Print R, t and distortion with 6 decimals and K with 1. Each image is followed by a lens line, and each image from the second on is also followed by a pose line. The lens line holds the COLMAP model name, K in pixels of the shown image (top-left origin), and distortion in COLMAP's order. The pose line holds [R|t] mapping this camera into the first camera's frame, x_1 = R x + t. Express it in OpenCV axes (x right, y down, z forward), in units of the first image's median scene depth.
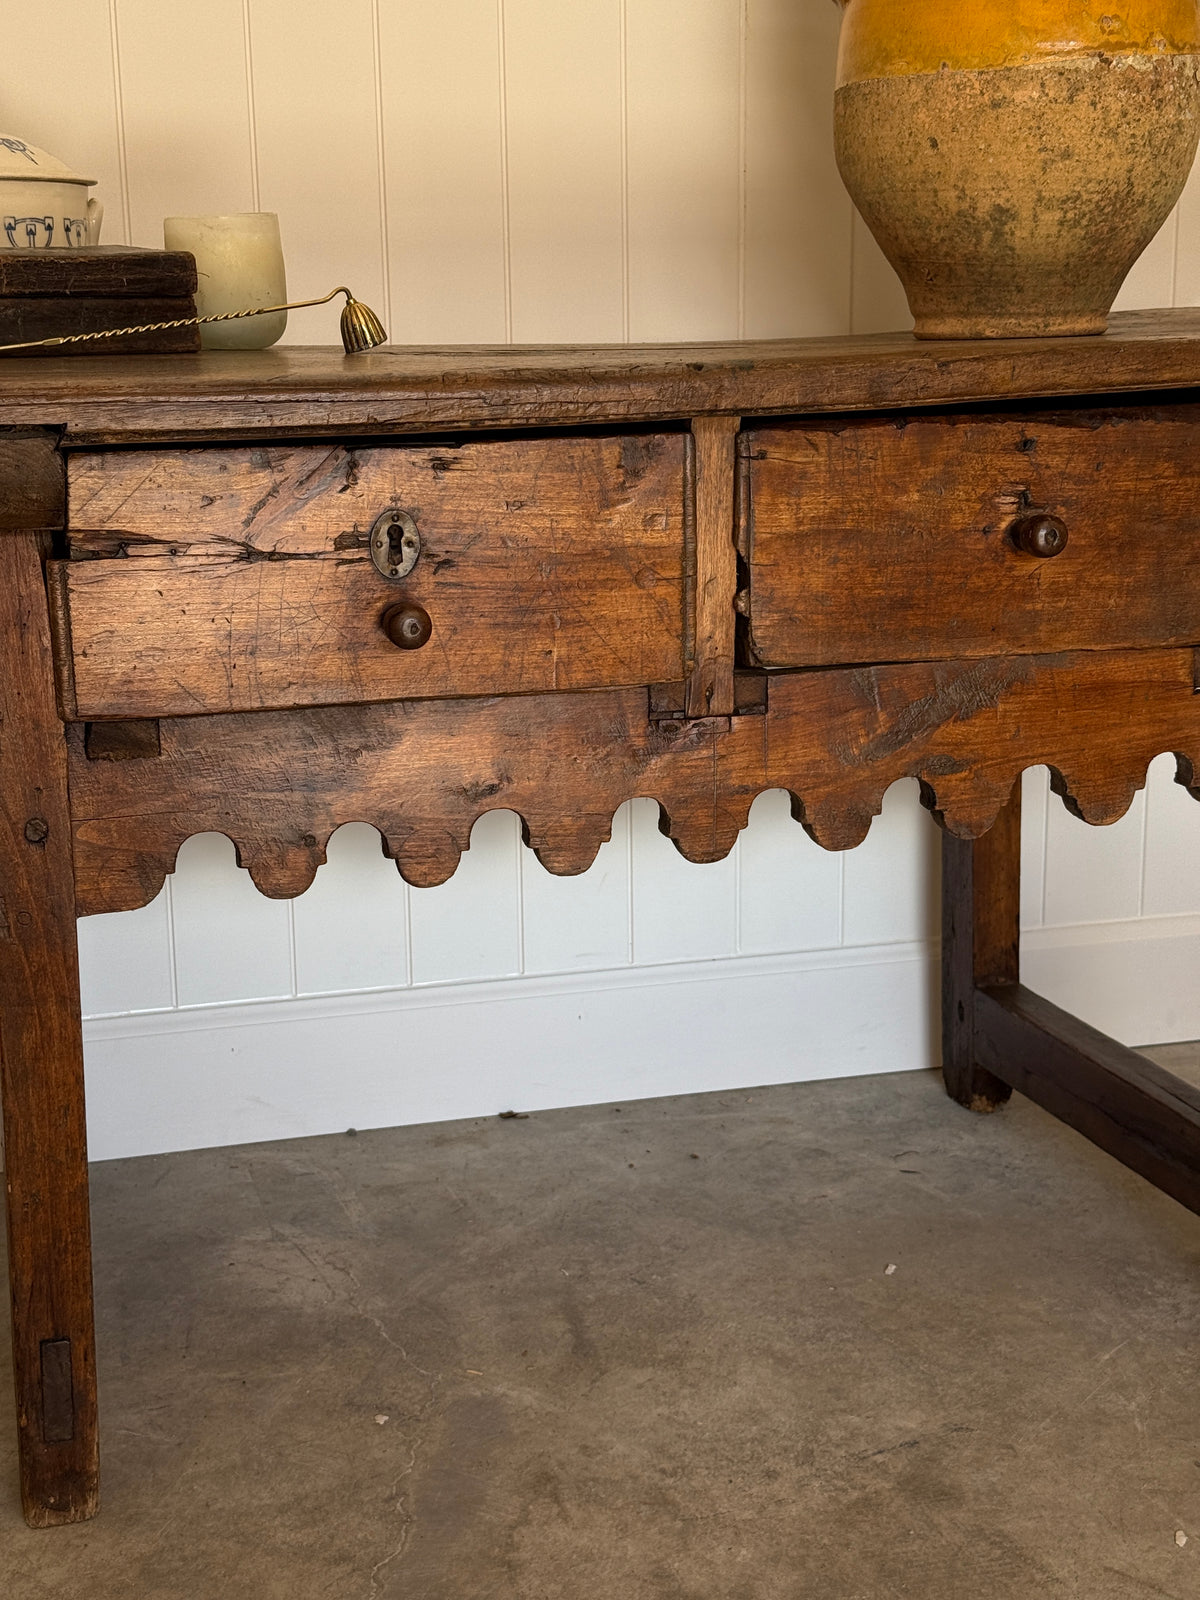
lens RADIAL K [[2250.6, 0, 592.4], [0, 2250.6, 802.2], [0, 0, 1]] dist [0.137003, 0.000000]
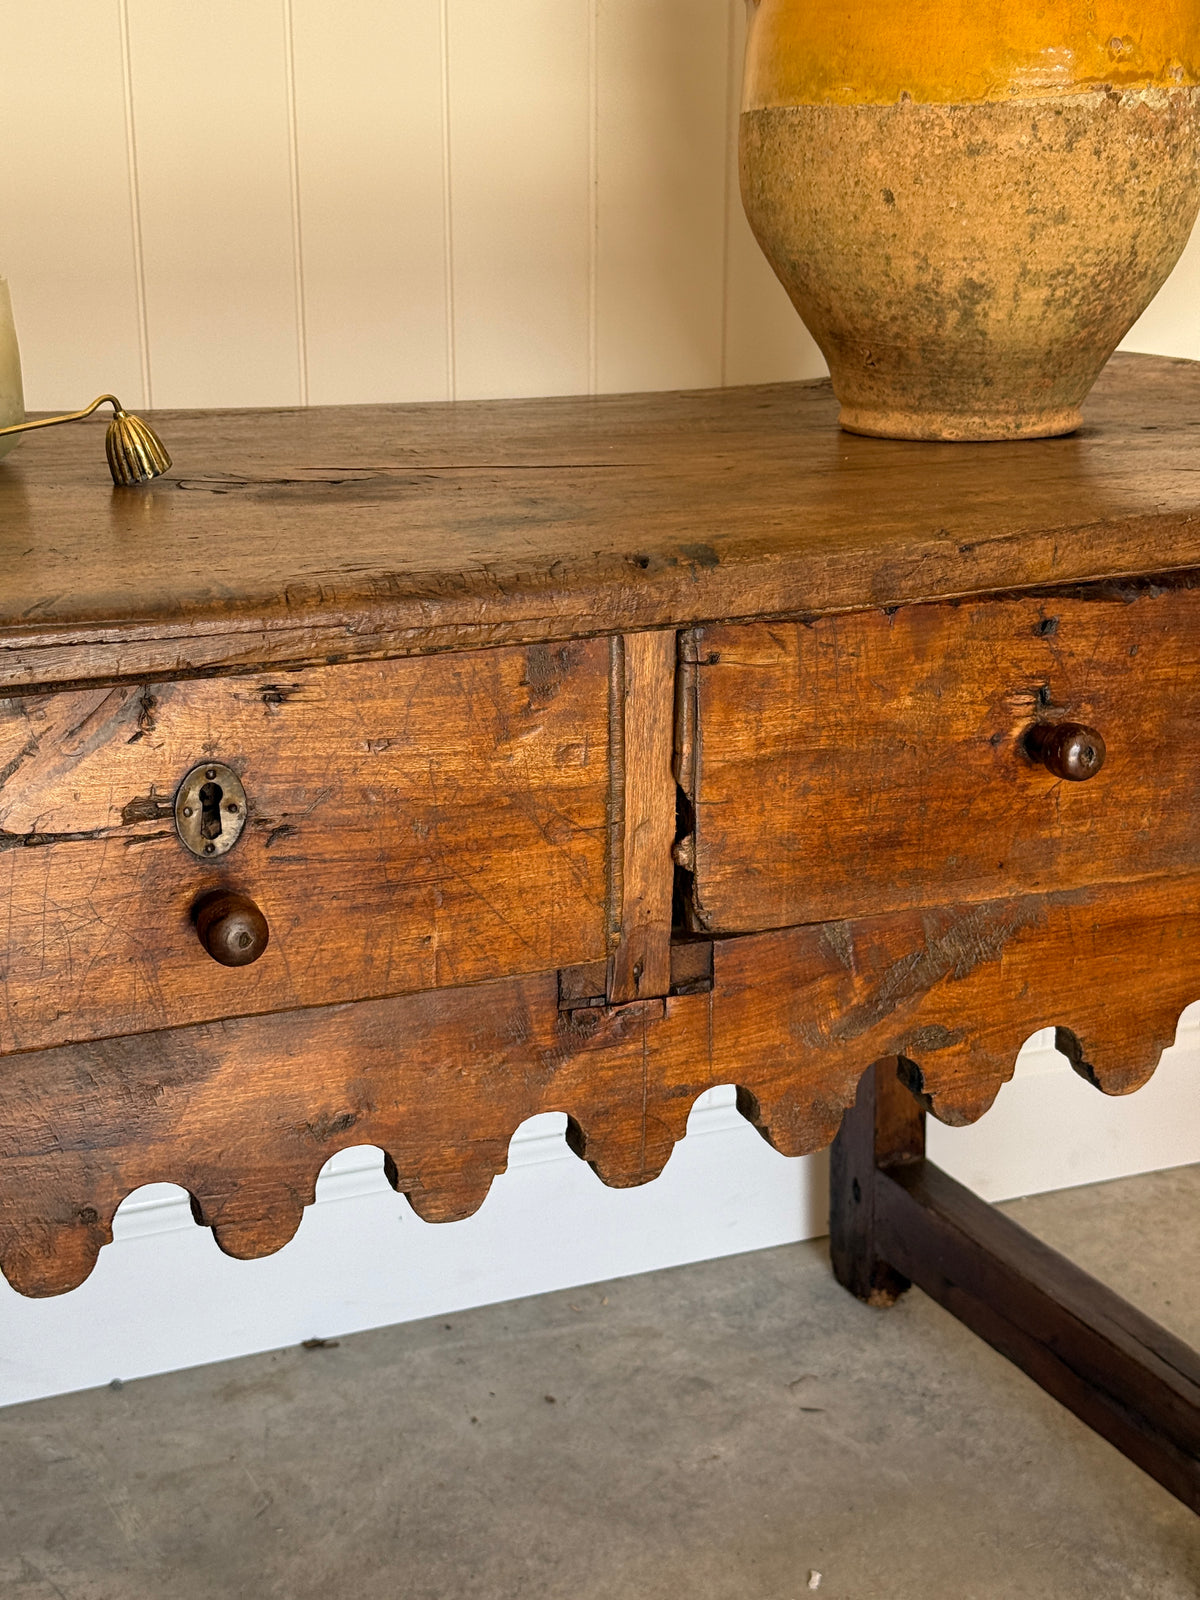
lens RADIAL K [[2250.6, 0, 603.9], [0, 2250.6, 806.0], [0, 0, 1]] dist [0.137003, 0.000000]
pose [[0.990869, -0.020790, 0.133213, -0.055532], [0.013281, 0.998285, 0.057011, -0.142265], [-0.134170, -0.054721, 0.989446, 0.271036]]
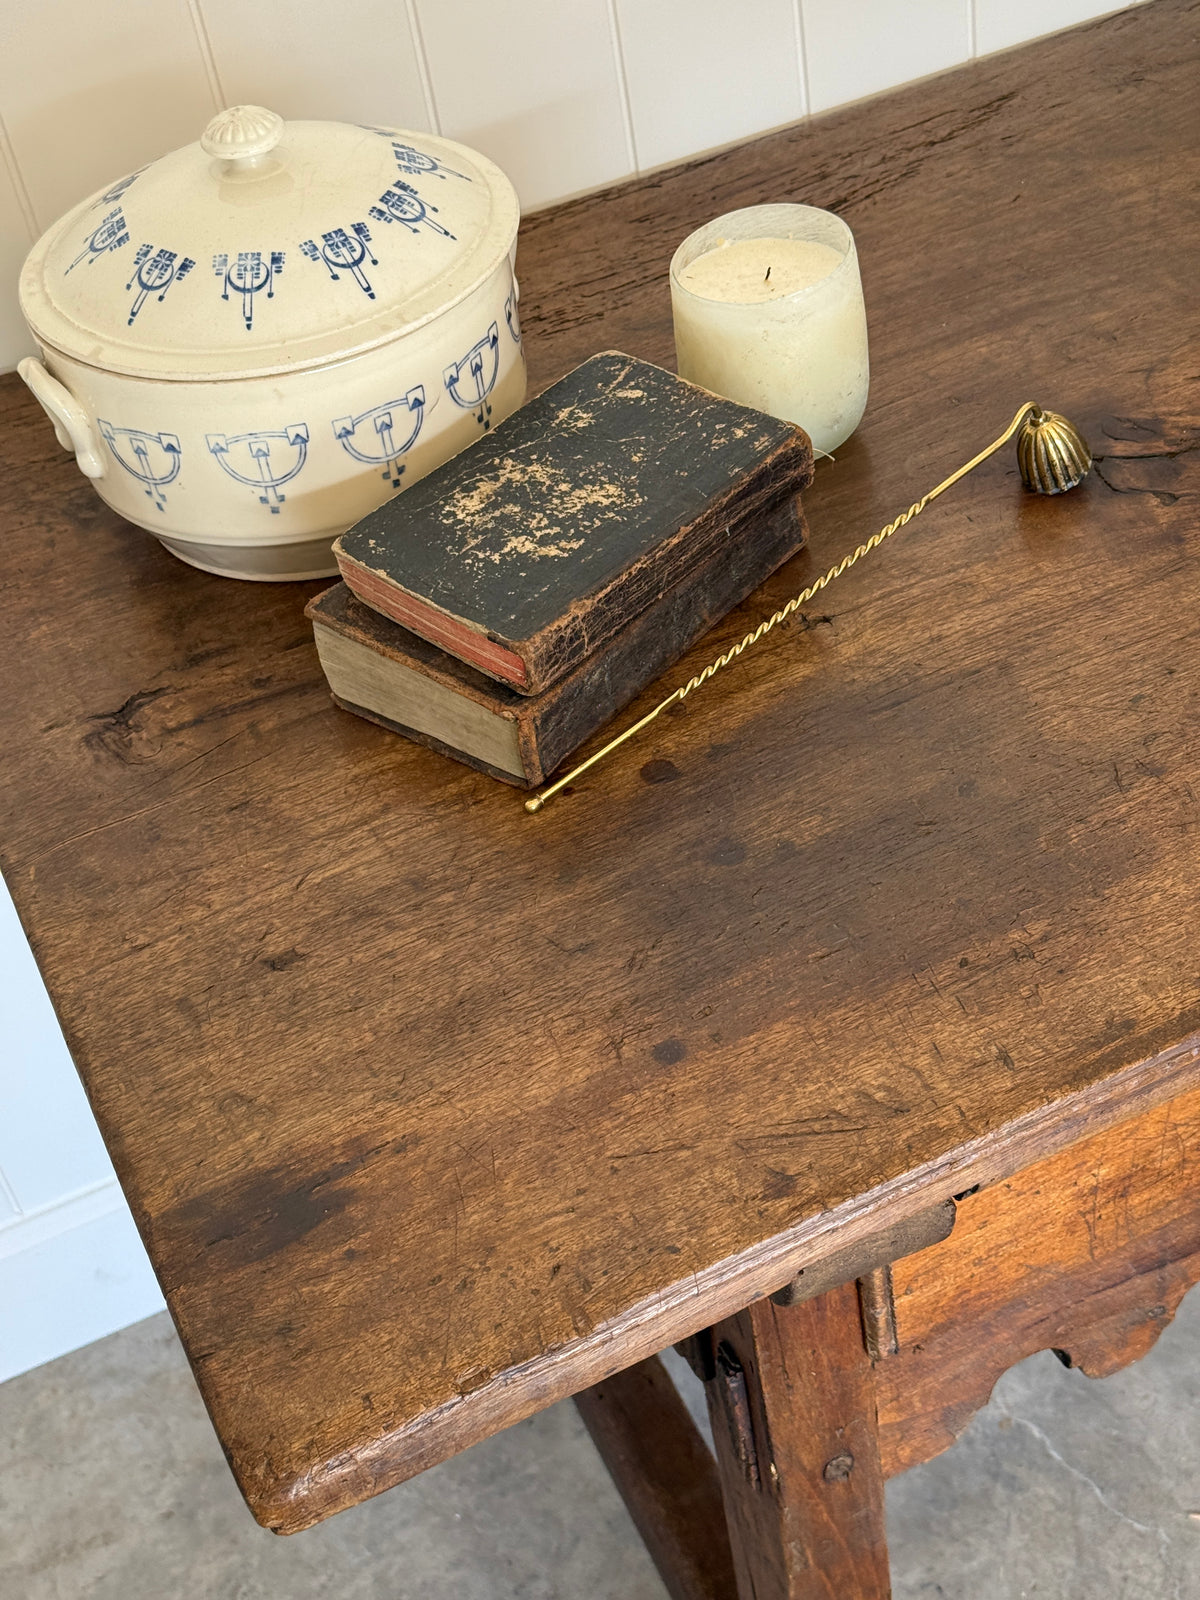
lens RADIAL K [[2250.6, 0, 613.5], [0, 2250.6, 809.7], [0, 0, 1]] dist [0.137003, 0.000000]
pose [[0.980293, -0.193801, 0.038297, -0.274689], [0.153043, 0.867617, 0.473095, -0.456486], [-0.124914, -0.457911, 0.880178, 0.450257]]
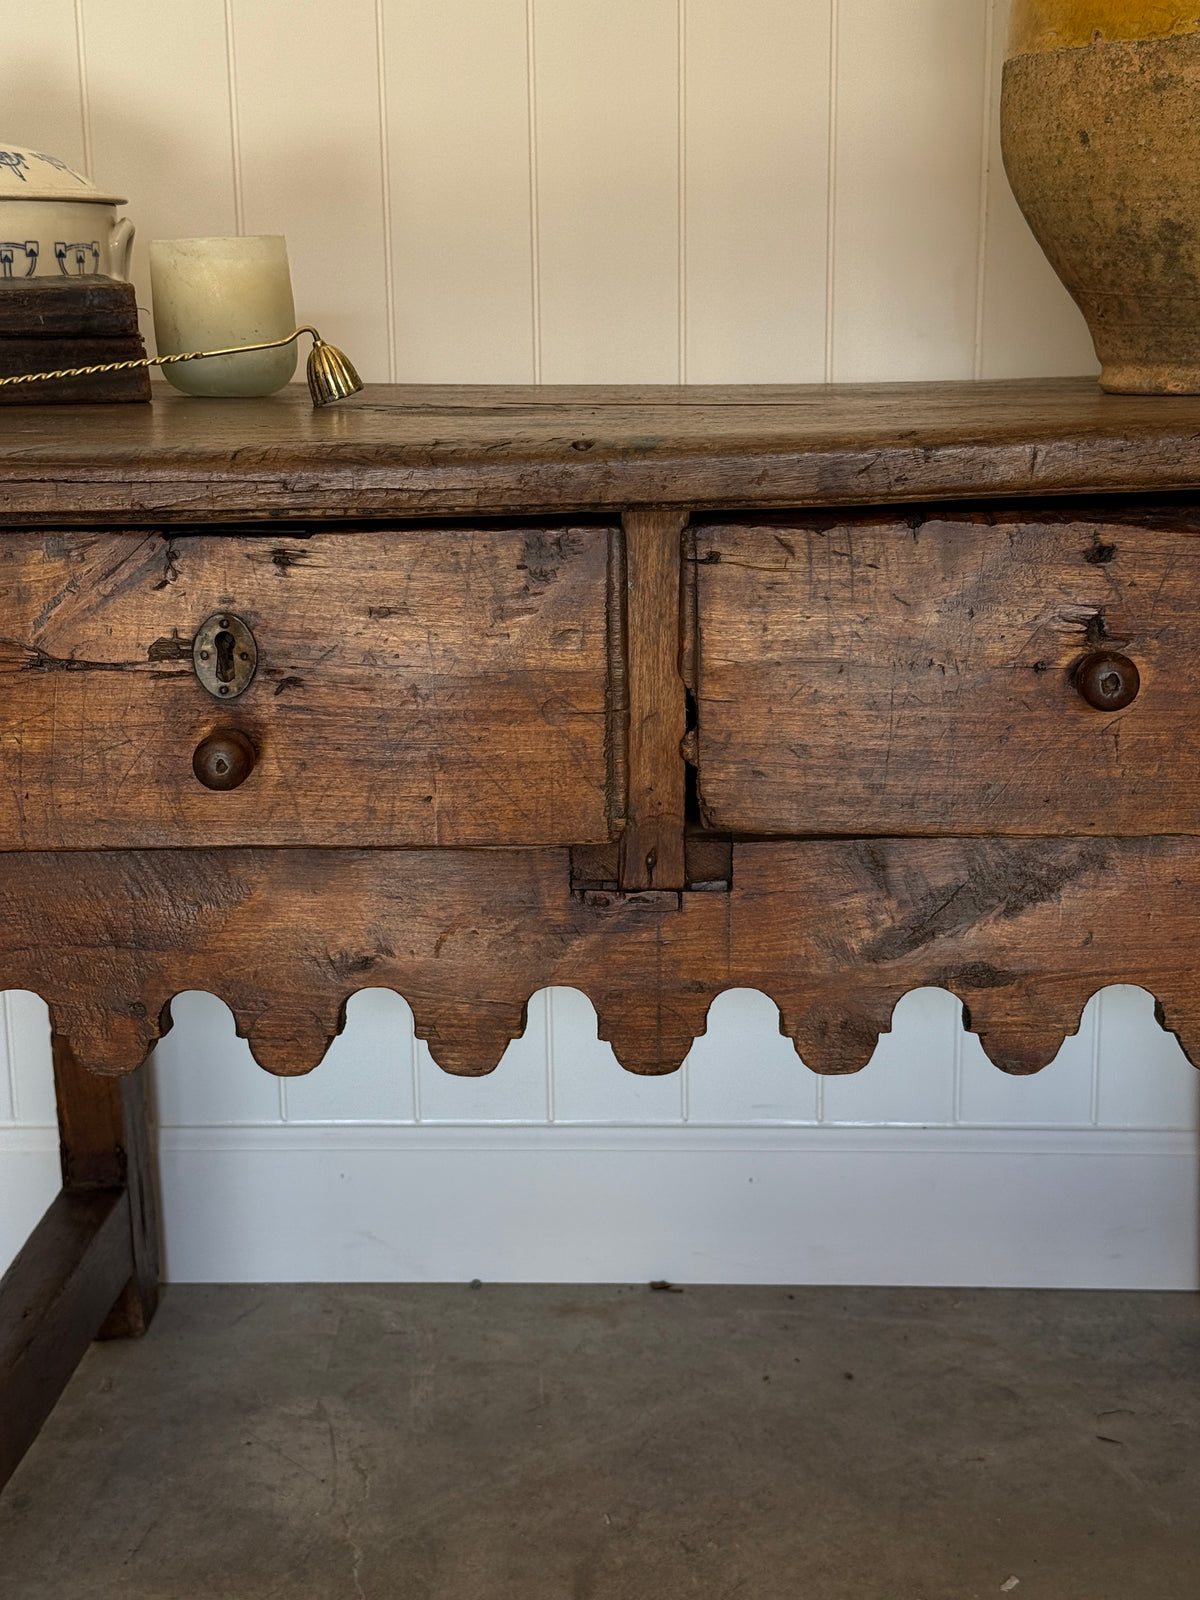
lens RADIAL K [[2250.6, 0, 600.6], [0, 2250.6, 799.8], [0, 0, 1]] dist [0.137003, 0.000000]
pose [[0.953543, 0.069115, -0.293221, 0.256022], [-0.067951, 0.997588, 0.014169, -0.077625], [0.293493, 0.006414, 0.955940, 0.255439]]
